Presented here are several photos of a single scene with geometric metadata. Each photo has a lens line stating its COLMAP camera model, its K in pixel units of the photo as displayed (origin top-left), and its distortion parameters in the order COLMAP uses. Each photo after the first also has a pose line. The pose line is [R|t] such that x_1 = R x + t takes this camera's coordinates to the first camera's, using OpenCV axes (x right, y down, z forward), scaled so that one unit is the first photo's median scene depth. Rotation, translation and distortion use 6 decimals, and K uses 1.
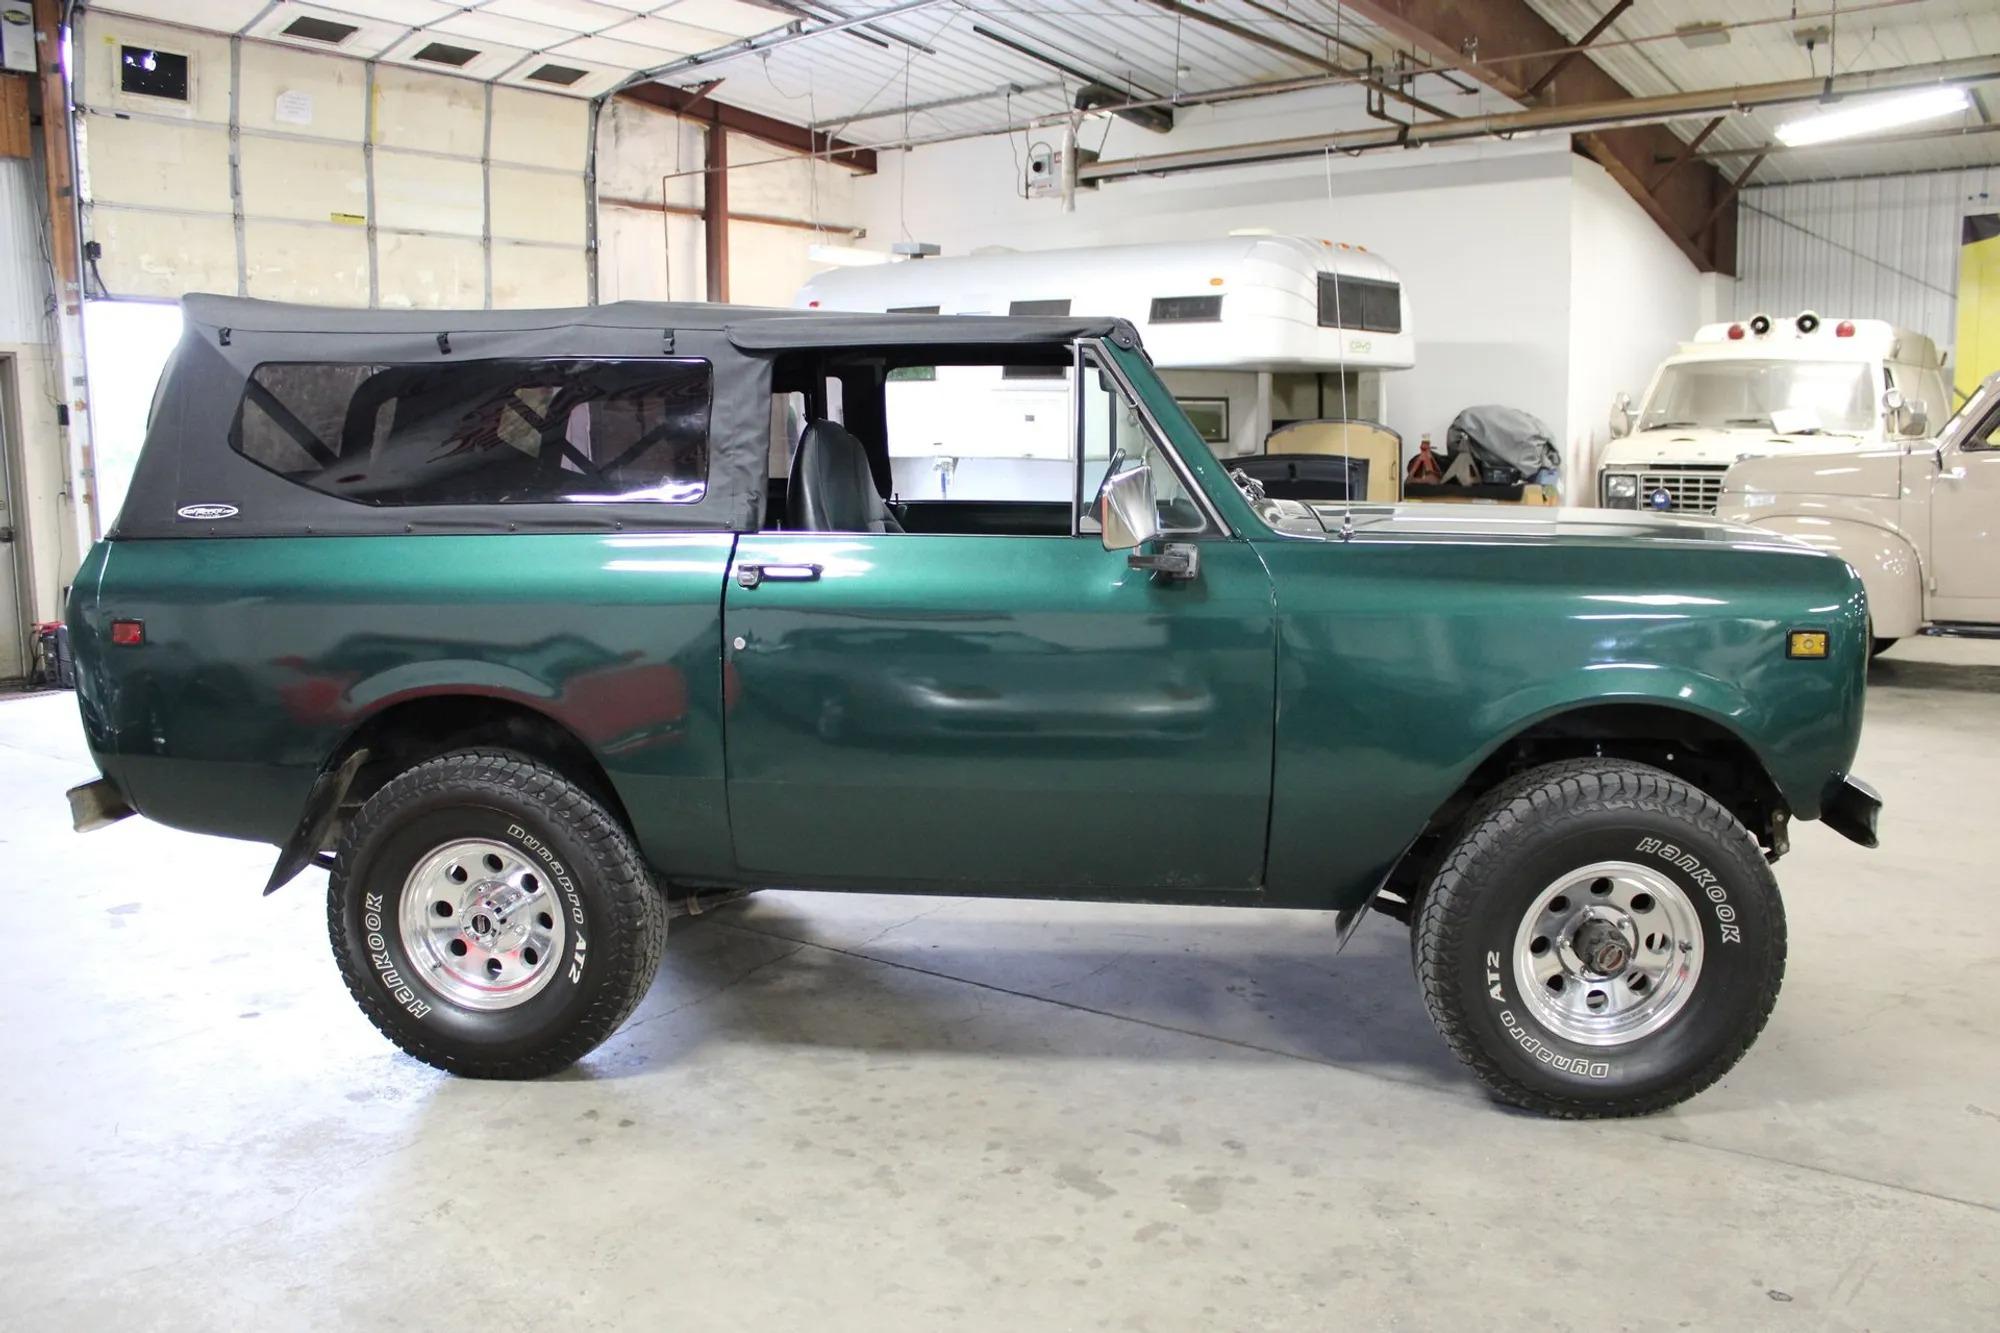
lens RADIAL K [[1636.2, 0, 992.2], [0, 1636.2, 655.6], [0, 0, 1]] dist [-0.149492, 0.127734]
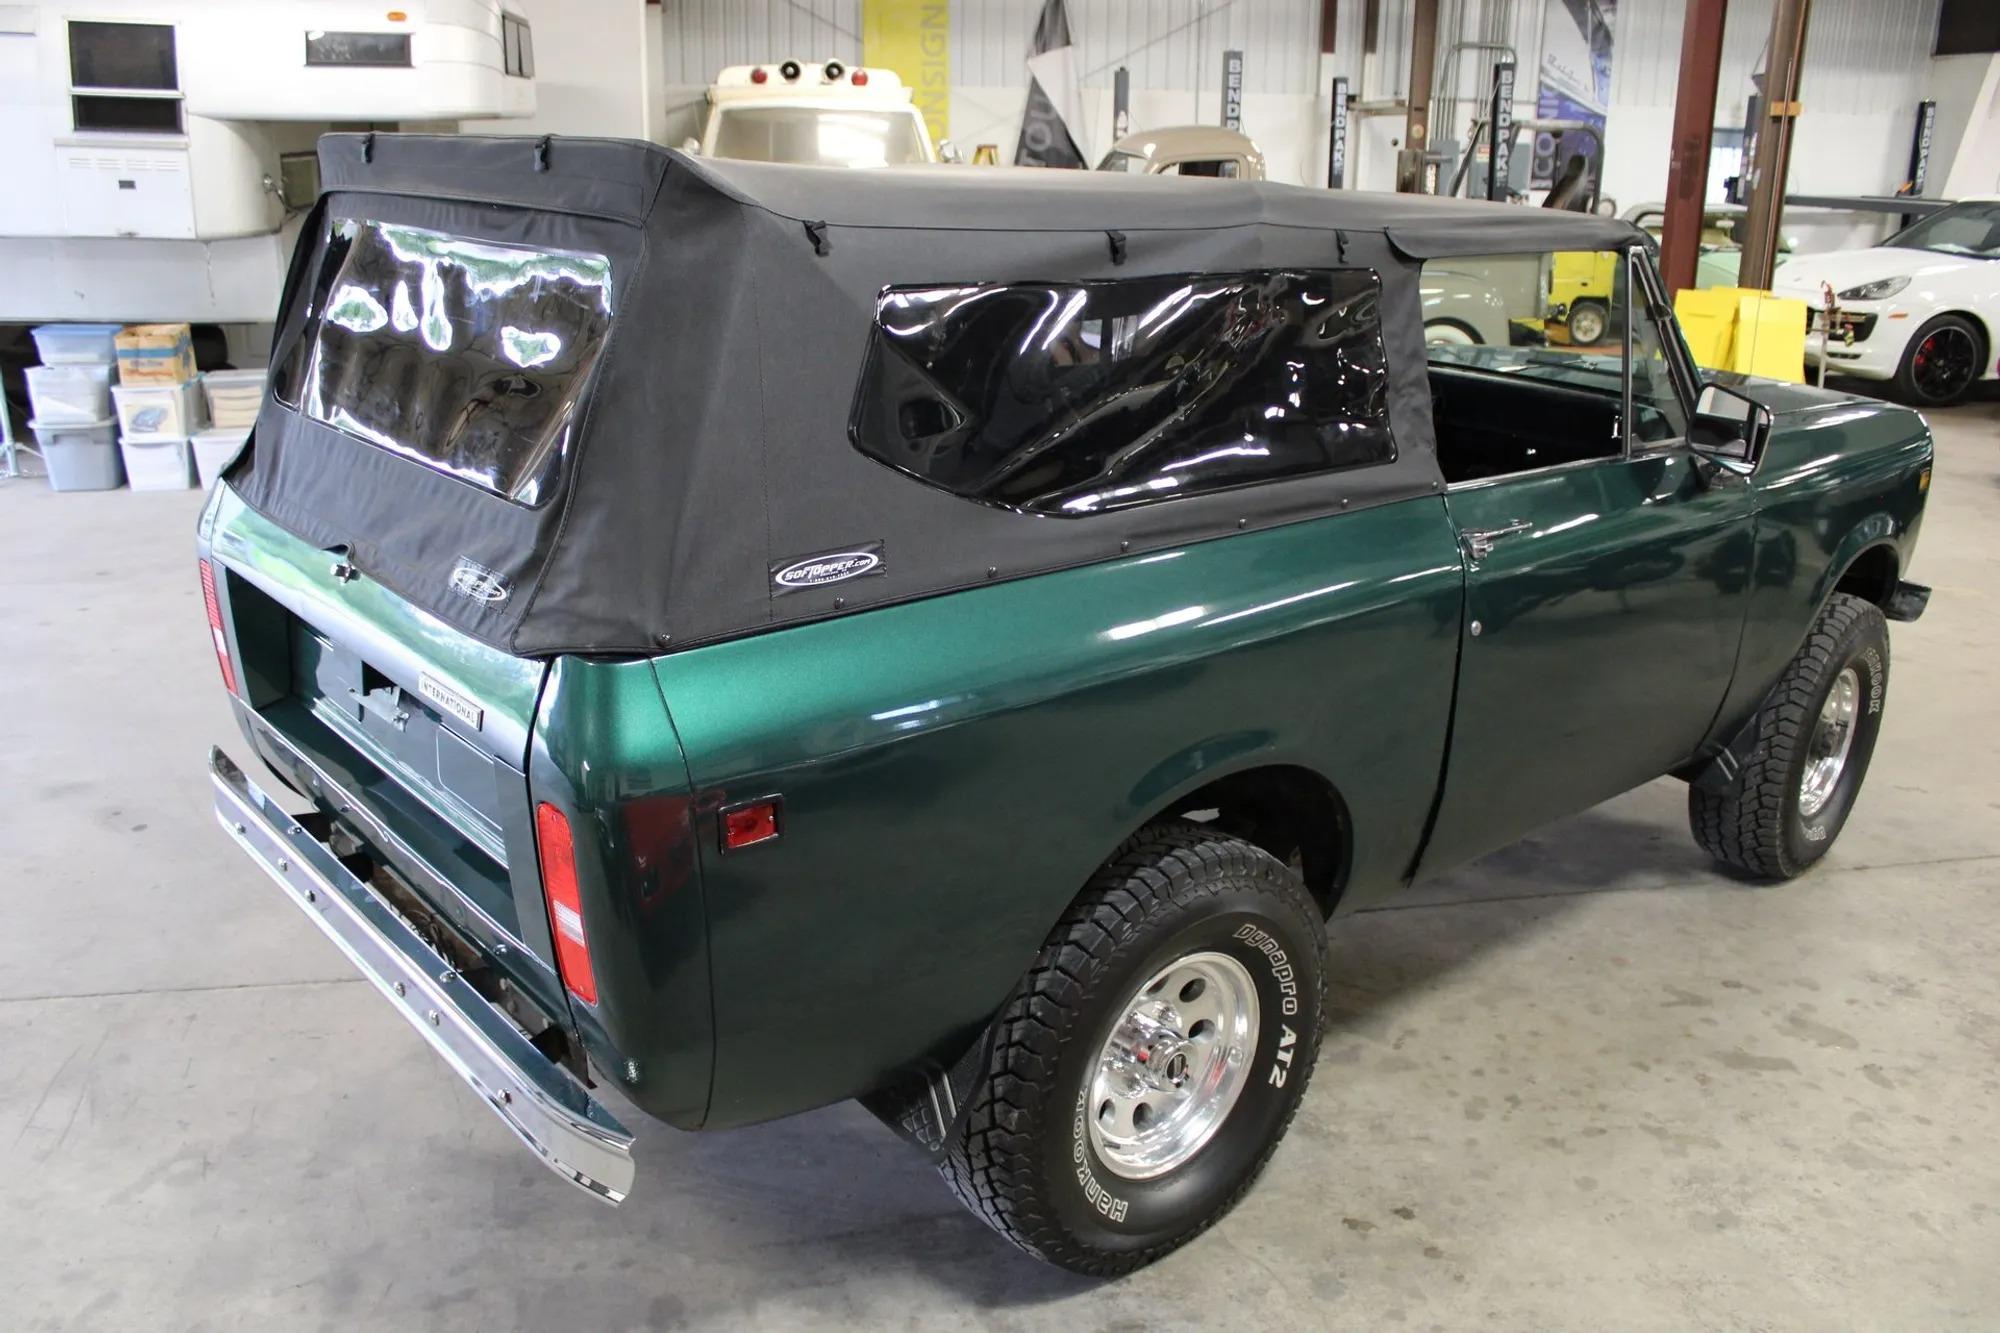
lens RADIAL K [[1660.3, 0, 981.5], [0, 1660.3, 668.0], [0, 0, 1]] dist [-0.165750, 0.144719]
pose [[0.683311, -0.206842, 0.700216, -0.646790], [0.074816, 0.973820, 0.214654, -0.131398], [-0.726284, -0.094288, 0.680897, 0.431917]]
